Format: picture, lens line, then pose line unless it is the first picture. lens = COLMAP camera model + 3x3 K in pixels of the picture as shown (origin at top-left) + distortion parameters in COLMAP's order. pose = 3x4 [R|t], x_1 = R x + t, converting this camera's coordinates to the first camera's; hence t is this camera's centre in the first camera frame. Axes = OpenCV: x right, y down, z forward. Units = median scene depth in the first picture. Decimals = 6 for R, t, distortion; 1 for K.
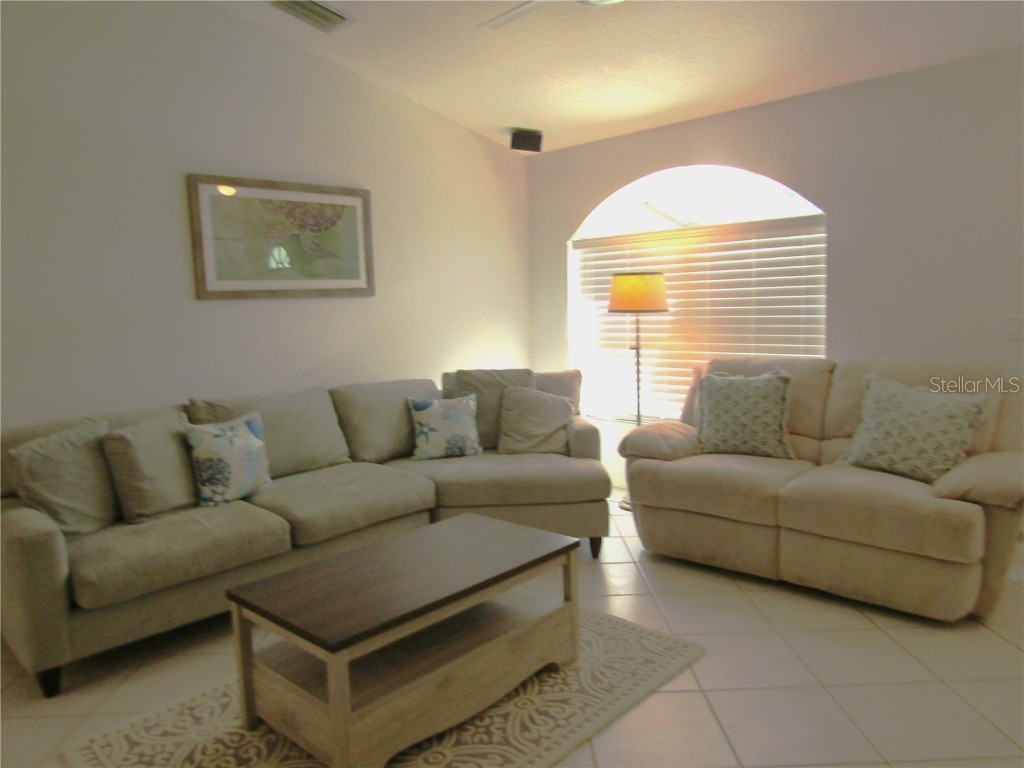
lens RADIAL K [[742.6, 0, 512.0], [0, 742.6, 384.0], [0, 0, 1]] dist [-0.028551, -0.000417]
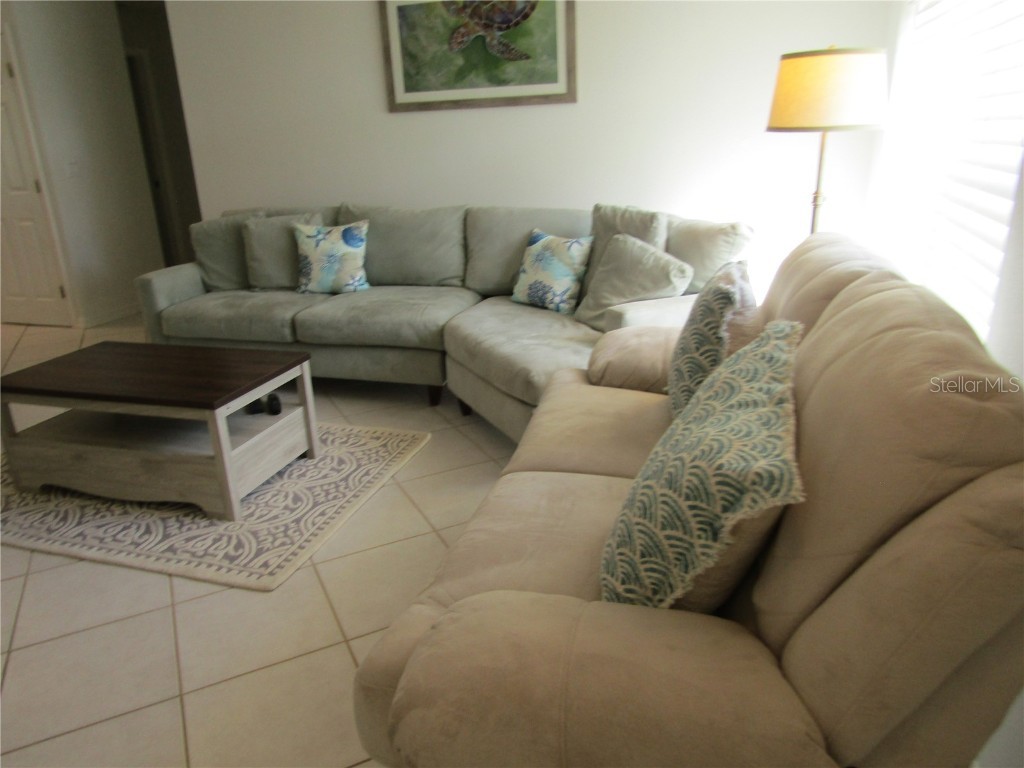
lens RADIAL K [[744.7, 0, 512.0], [0, 744.7, 384.0], [0, 0, 1]] dist [-0.007357, -0.000947]
pose [[0.424131, 0.317779, -0.848015, 0.670161], [-0.073700, 0.945417, 0.317418, -0.088715], [0.902597, -0.072128, 0.424401, 0.613243]]
